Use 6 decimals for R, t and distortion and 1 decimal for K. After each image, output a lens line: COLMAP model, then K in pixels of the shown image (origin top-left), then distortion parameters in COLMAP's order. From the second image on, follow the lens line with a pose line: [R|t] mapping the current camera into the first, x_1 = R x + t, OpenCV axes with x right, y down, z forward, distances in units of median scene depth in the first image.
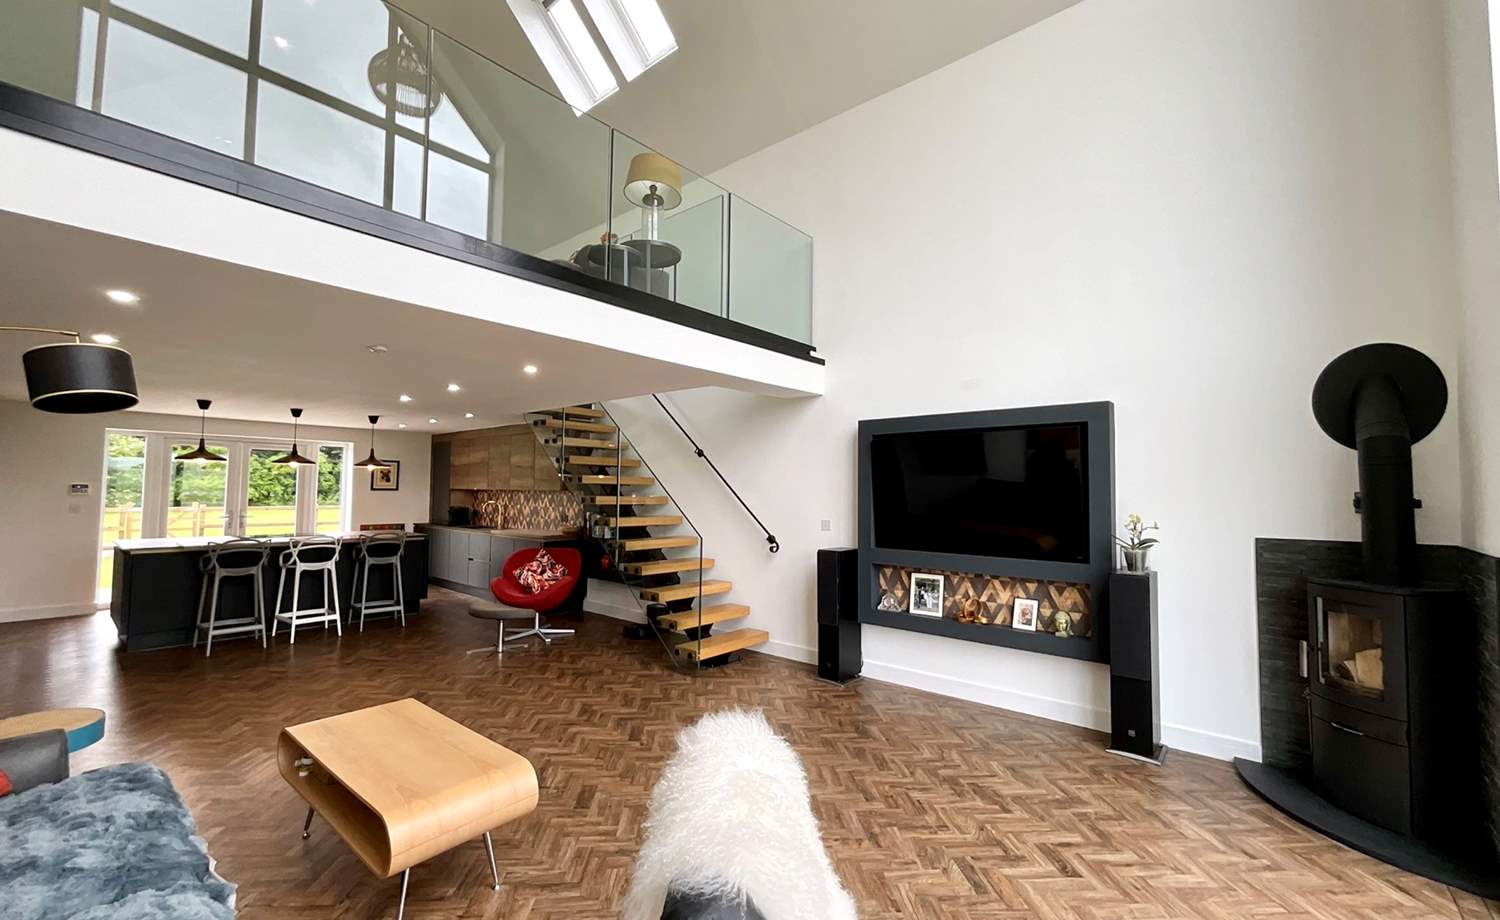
lens RADIAL K [[608.7, 0, 748.1], [0, 608.7, 463.3], [0, 0, 1]] dist [-0.001996, 0.000857]
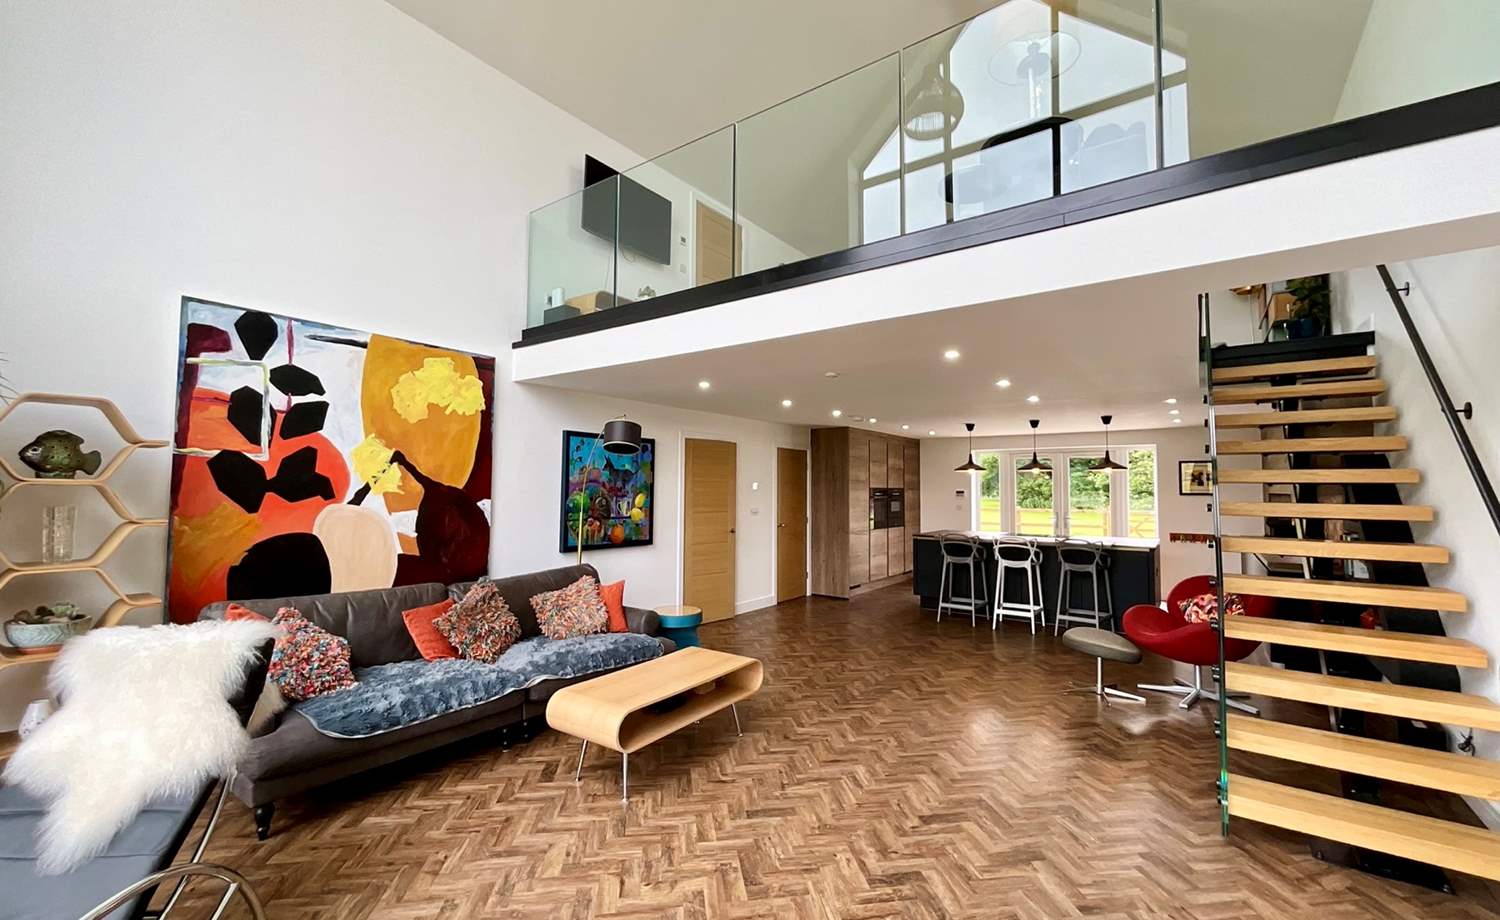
lens RADIAL K [[608.7, 0, 748.1], [0, 608.7, 463.3], [0, 0, 1]] dist [-0.001996, 0.000857]
pose [[0.074956, -0.053365, -0.995758, 0.342039], [0.041081, 0.997885, -0.050387, 0.024455], [0.996340, -0.037129, 0.076990, 0.442422]]
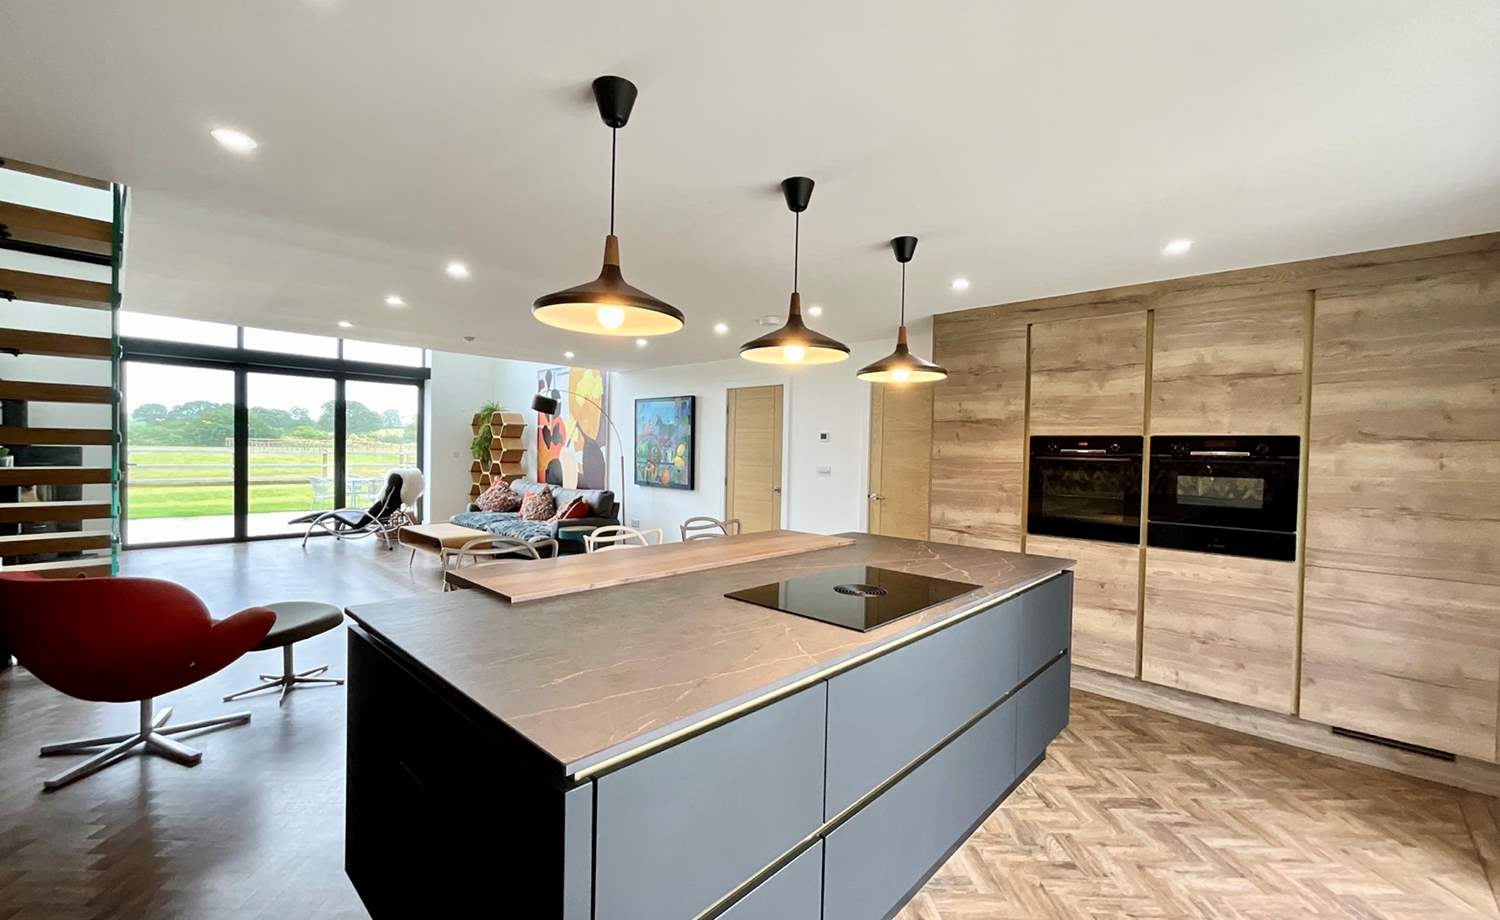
lens RADIAL K [[608.7, 0, 748.1], [0, 608.7, 463.3], [0, 0, 1]] dist [-0.001996, 0.000857]
pose [[-0.998349, -0.034054, 0.046251, -0.818888], [-0.035167, 0.999106, -0.023467, 0.073976], [-0.045411, -0.025055, -0.998654, 1.464962]]
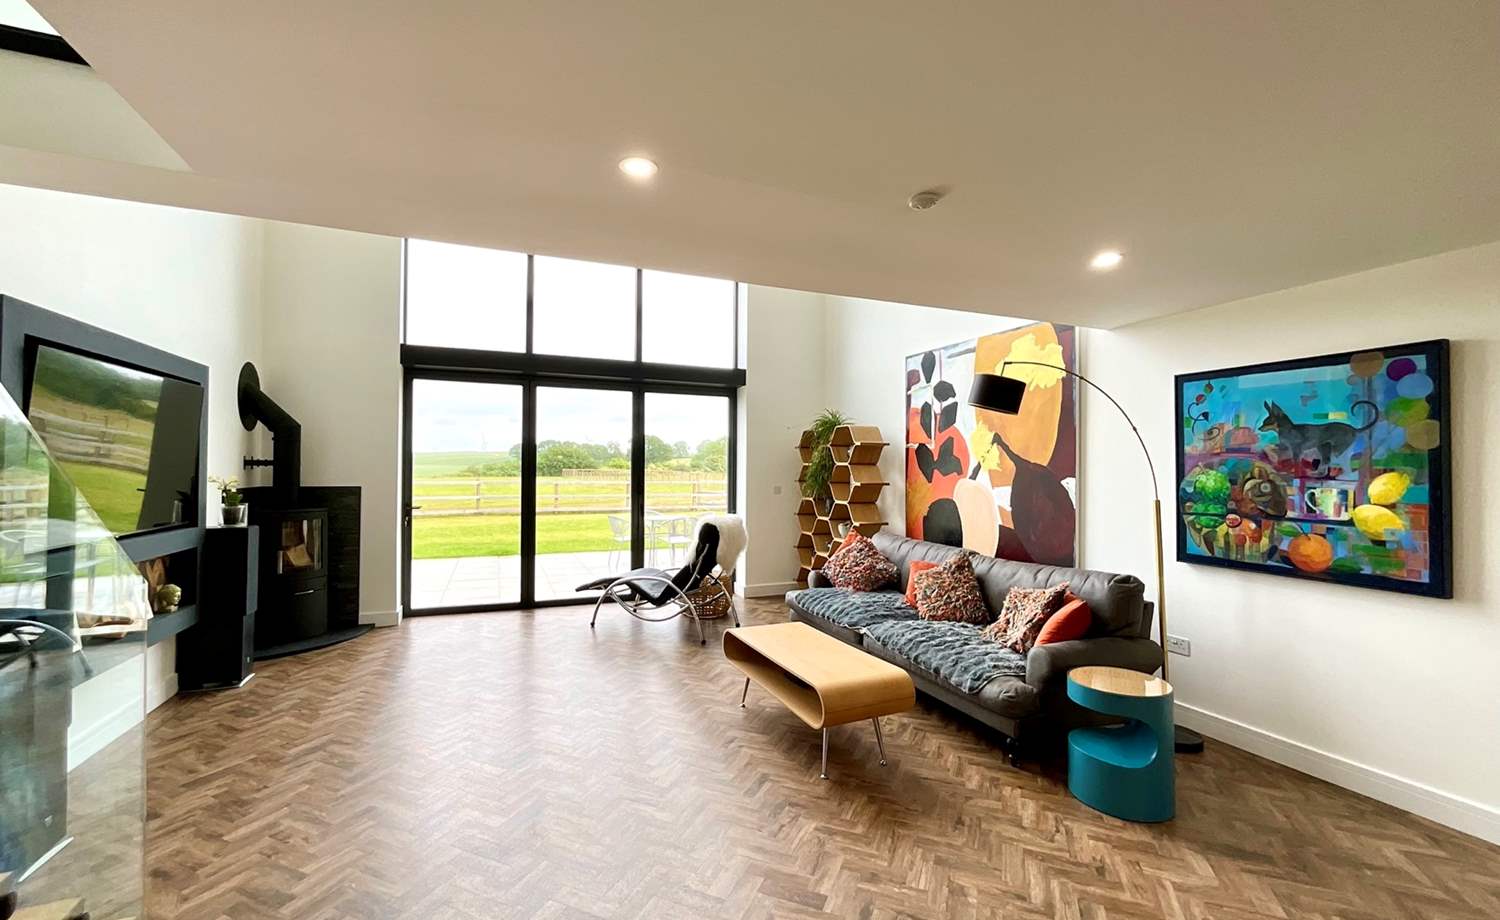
lens RADIAL K [[611.7, 0, 750.0], [0, 611.7, 460.0], [0, 0, 1]] dist [0.002081, 0.000581]
pose [[-0.894309, -0.009727, 0.447344, -0.432321], [-0.037904, 0.997817, -0.054079, 0.047882], [-0.445841, -0.065319, -0.892726, 0.931728]]
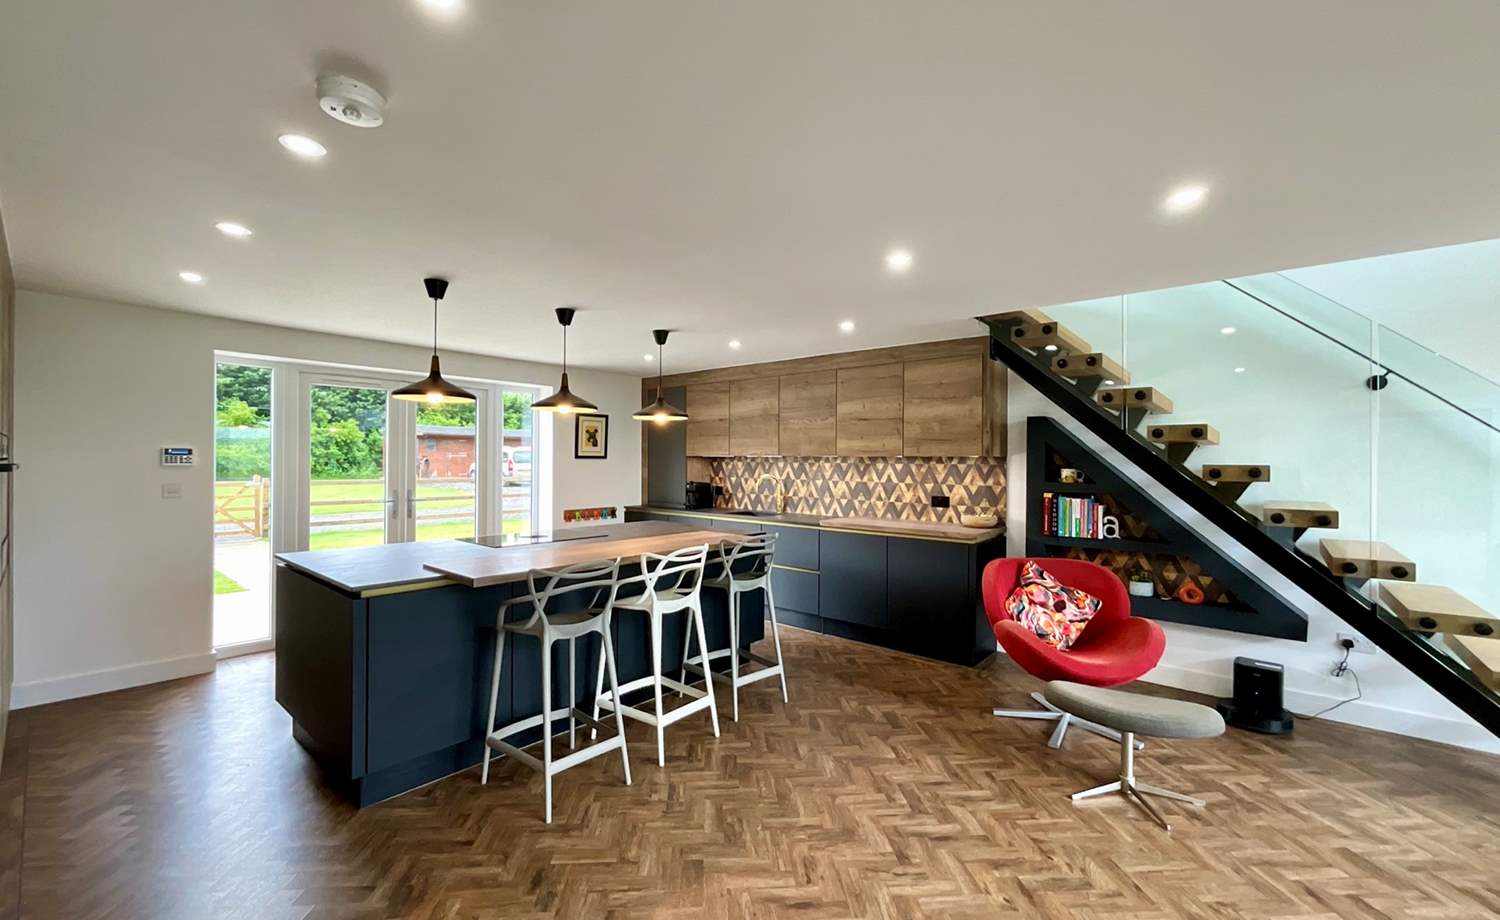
lens RADIAL K [[608.7, 0, 748.1], [0, 608.7, 463.3], [0, 0, 1]] dist [-0.001996, 0.000857]
pose [[0.999992, -0.004056, -0.000208, -0.642097], [0.004061, 0.998736, 0.050103, 0.025212], [0.000004, -0.050103, 0.998744, 0.490842]]
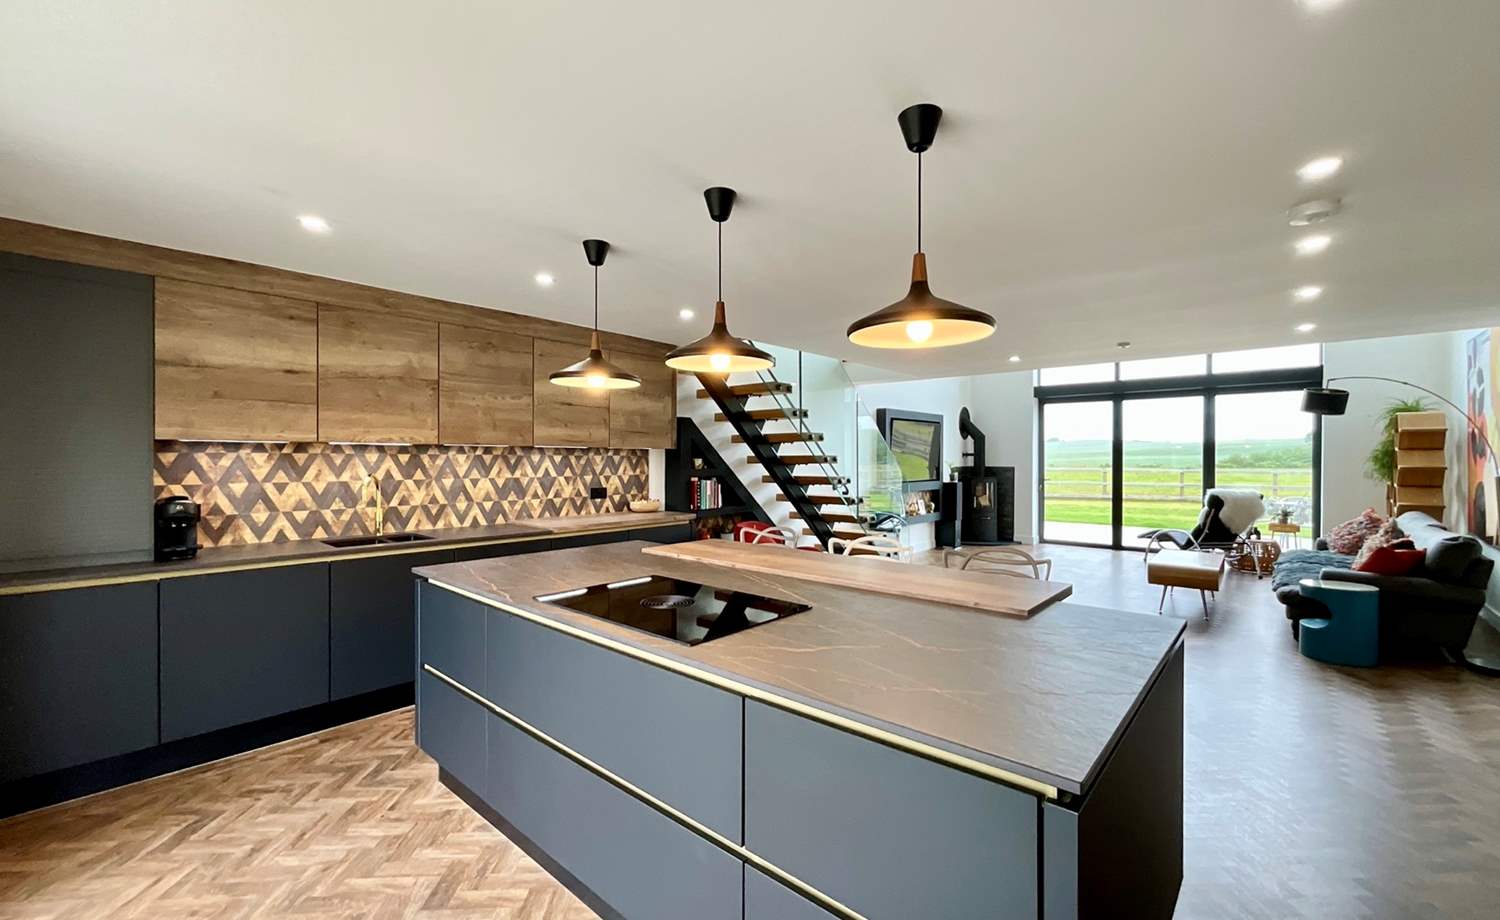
lens RADIAL K [[608.7, 0, 748.1], [0, 608.7, 463.3], [0, 0, 1]] dist [-0.001996, 0.000857]
pose [[0.015880, -0.020925, 0.999655, -1.187463], [-0.049988, 0.998514, 0.021695, 0.050449], [-0.998624, -0.050315, 0.014811, 1.082293]]
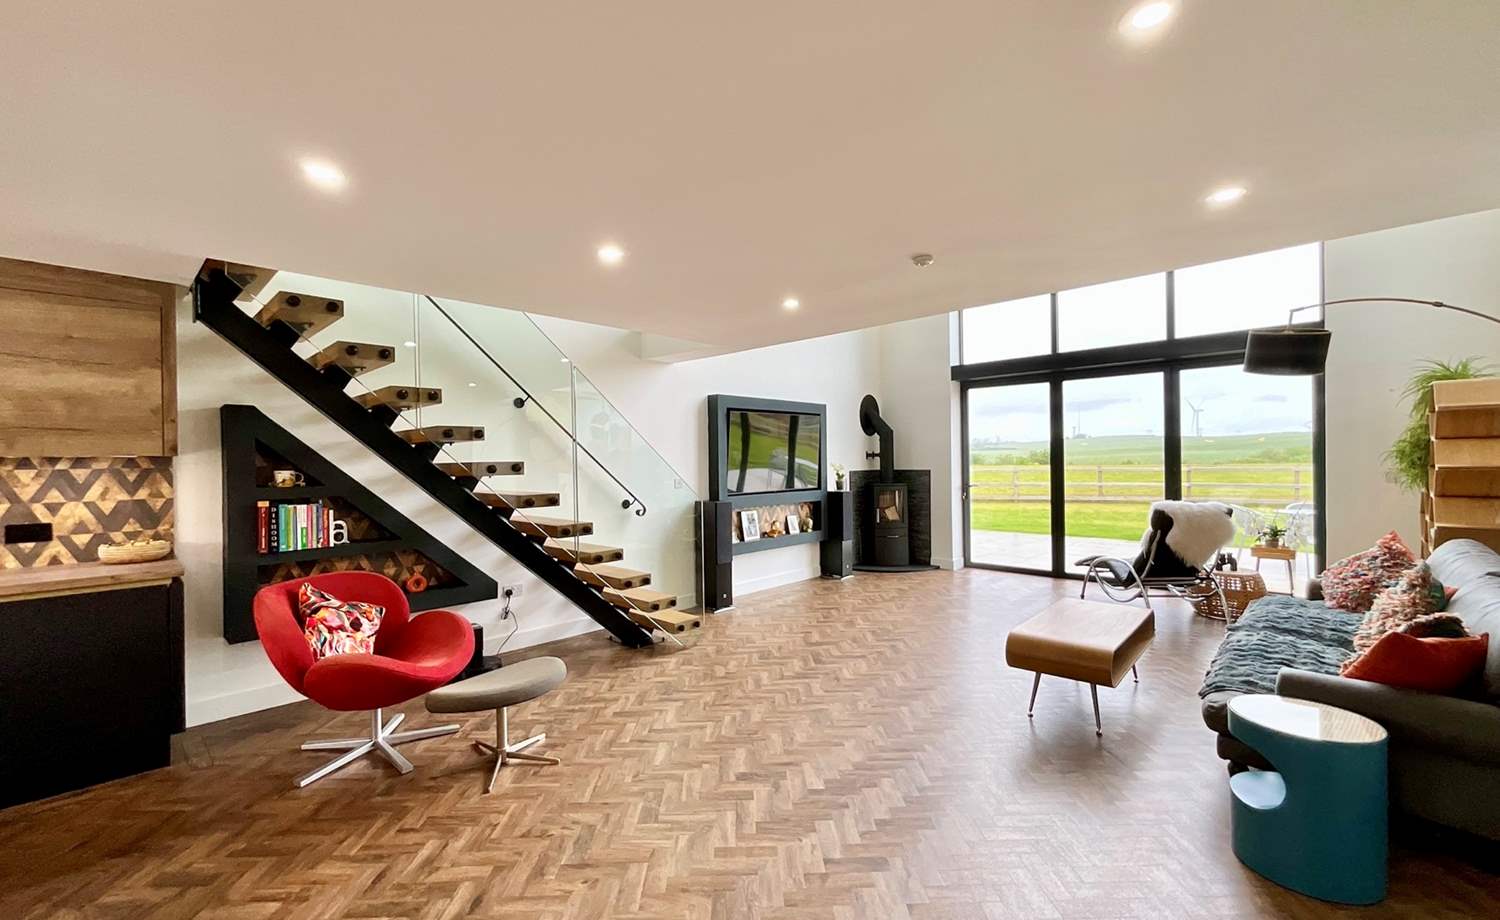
lens RADIAL K [[610.6, 0, 747.6], [0, 610.6, 462.2], [0, 0, 1]] dist [0.002645, -0.002345]
pose [[0.050552, -0.016257, 0.998589, -0.835689], [-0.034477, 0.999243, 0.018013, 0.033569], [-0.998126, -0.035339, 0.049954, 0.705959]]
